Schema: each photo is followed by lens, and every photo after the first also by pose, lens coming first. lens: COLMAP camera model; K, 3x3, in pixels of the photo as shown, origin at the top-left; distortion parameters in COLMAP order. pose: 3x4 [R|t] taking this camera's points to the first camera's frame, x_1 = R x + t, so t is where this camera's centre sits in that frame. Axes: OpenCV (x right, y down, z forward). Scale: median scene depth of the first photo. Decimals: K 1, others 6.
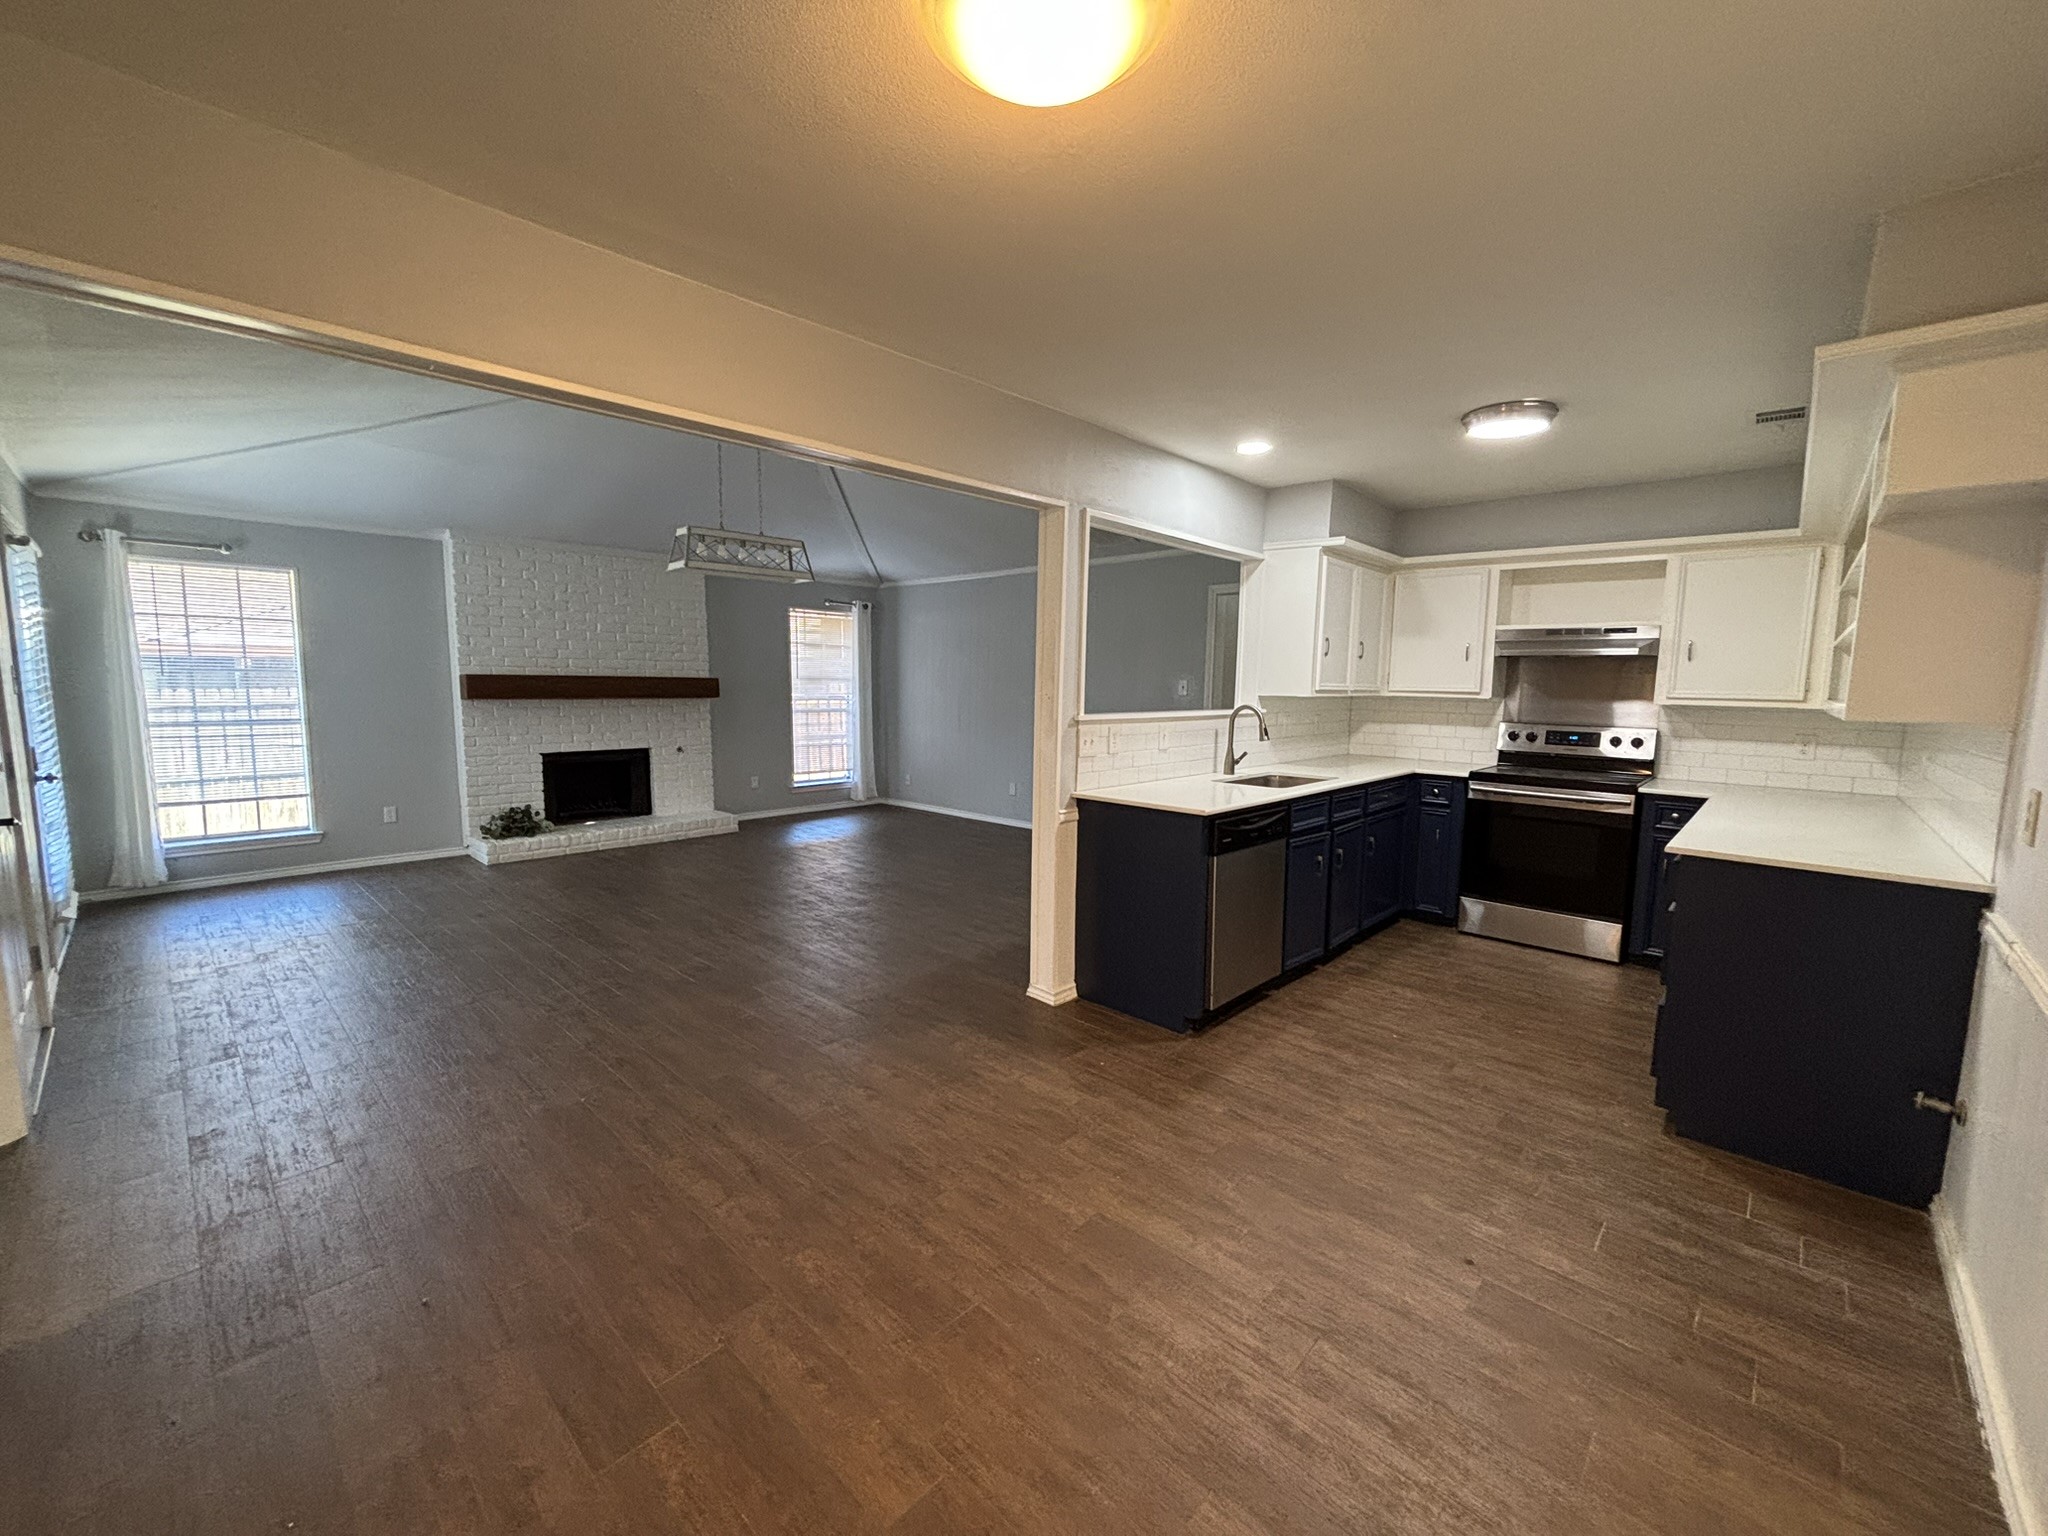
lens RADIAL K [[827.5, 0, 1016.5], [0, 827.5, 771.7], [0, 0, 1]] dist [-0.001843, 0.000629]
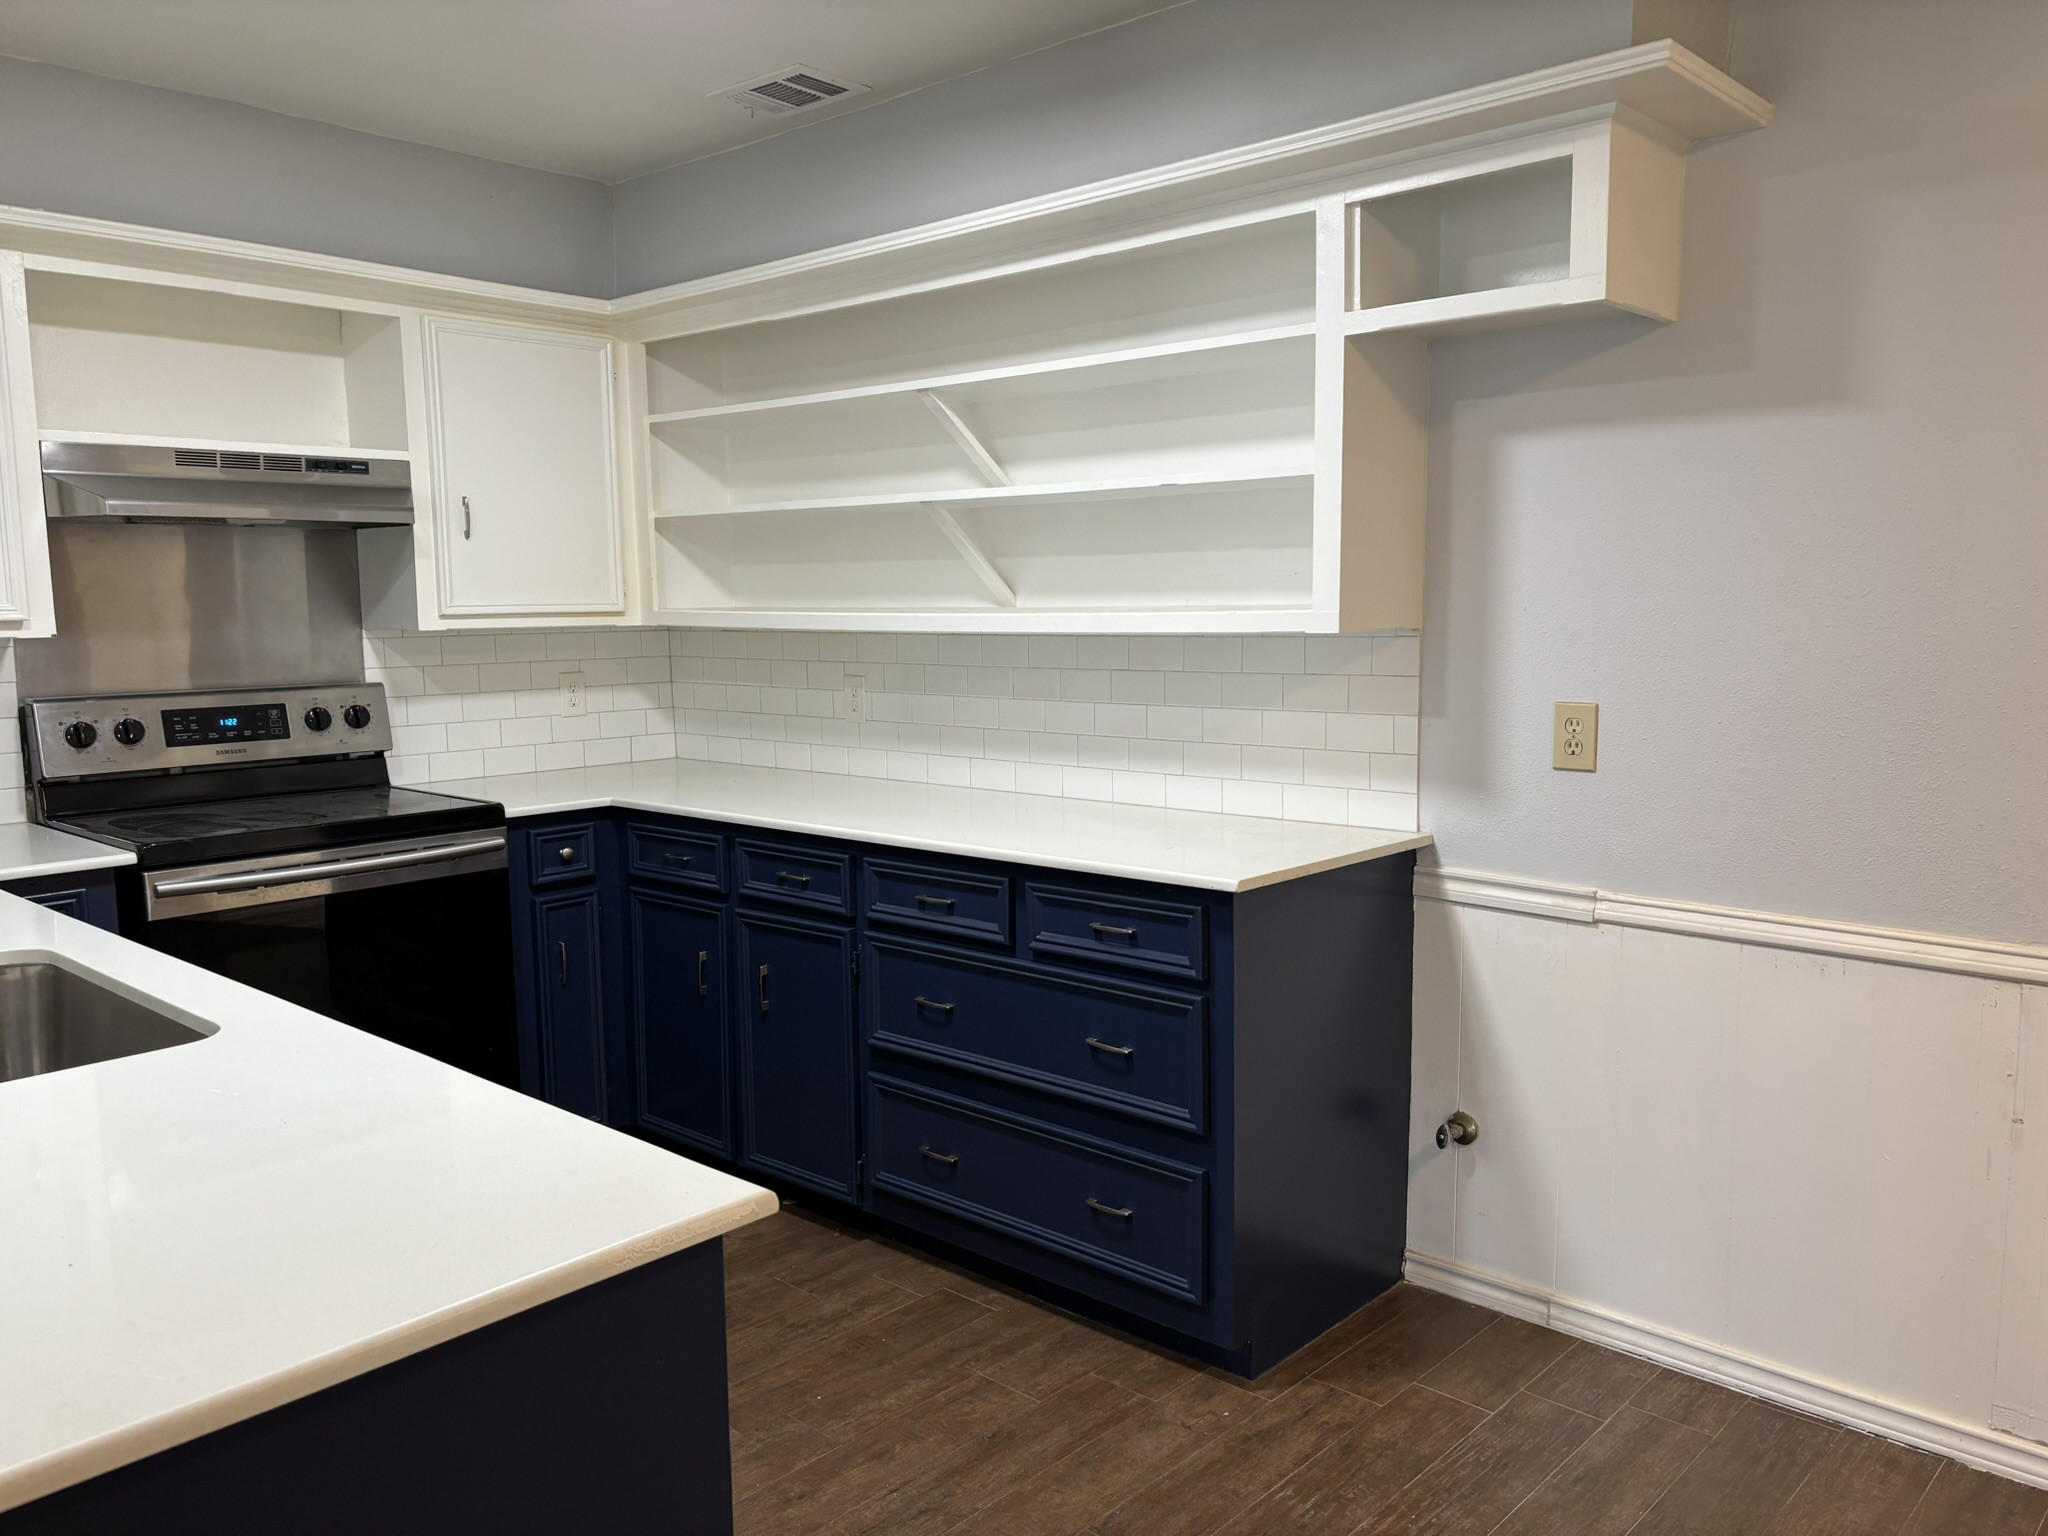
lens RADIAL K [[1547.7, 0, 1028.6], [0, 1547.7, 767.8], [0, 0, 1]] dist [0.056610, -0.063782]
pose [[-0.022487, -0.126731, 0.991682, -0.124749], [0.124933, 0.983801, 0.128556, -0.078595], [-0.991910, 0.126784, -0.006290, 0.700902]]
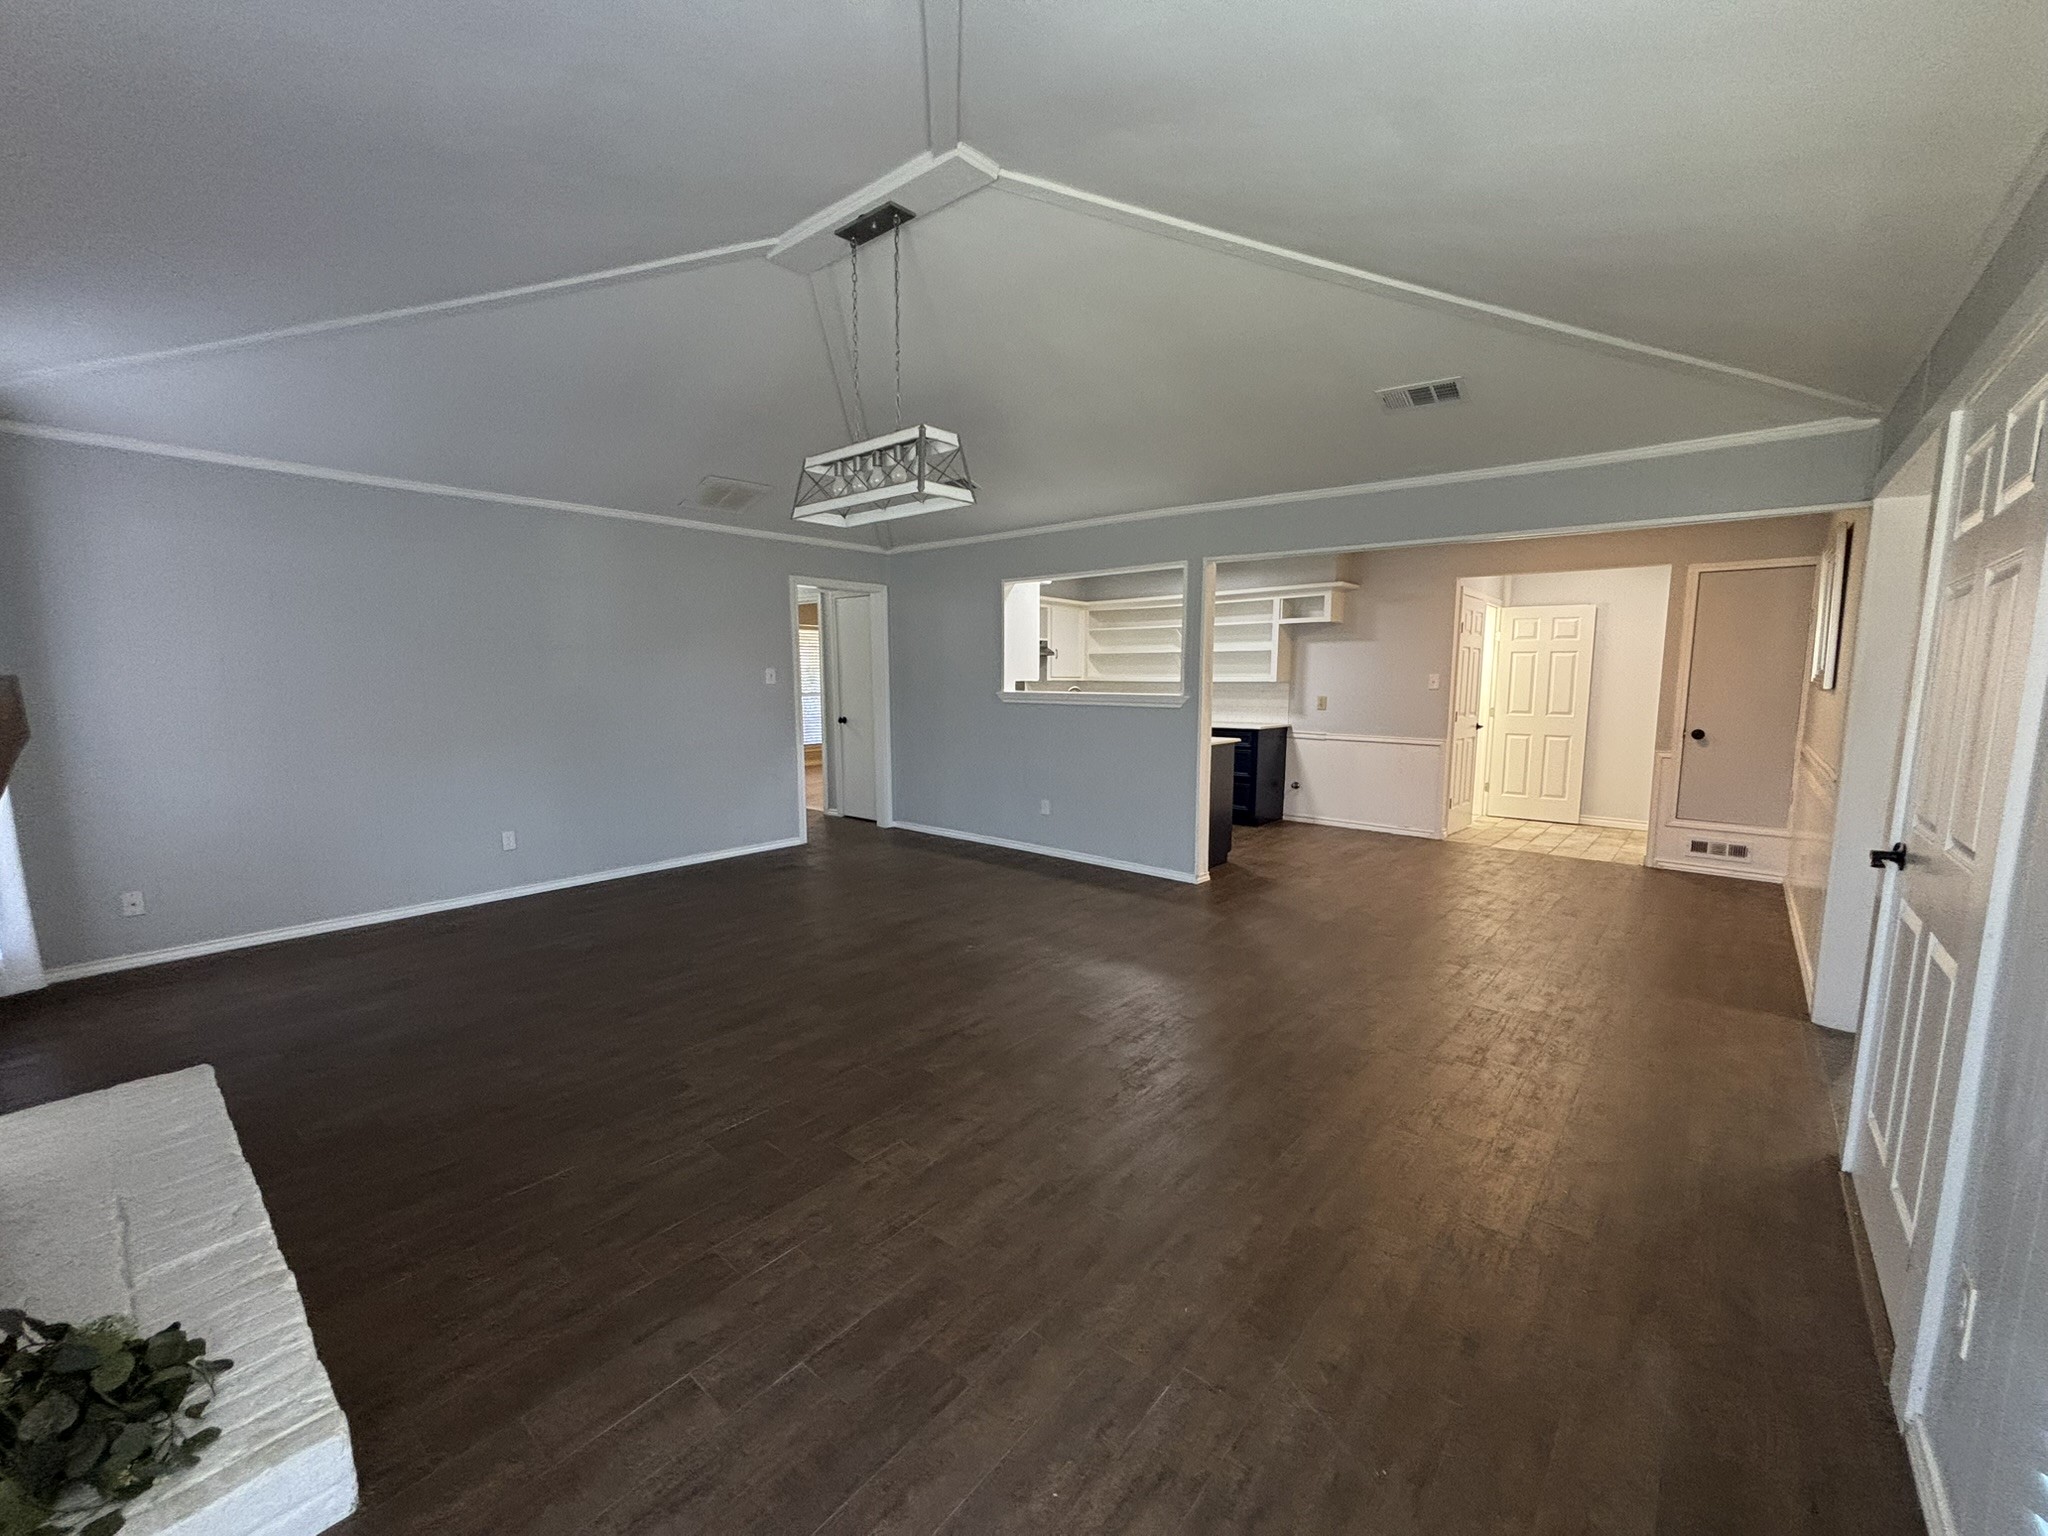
lens RADIAL K [[827.5, 0, 1014.5], [0, 827.5, 776.0], [0, 0, 1]] dist [-0.001843, 0.000629]
pose [[-0.065521, -0.127136, 0.989719, -1.270499], [0.109382, 0.984958, 0.133766, -0.135748], [-0.991838, 0.117022, -0.050629, 1.257289]]
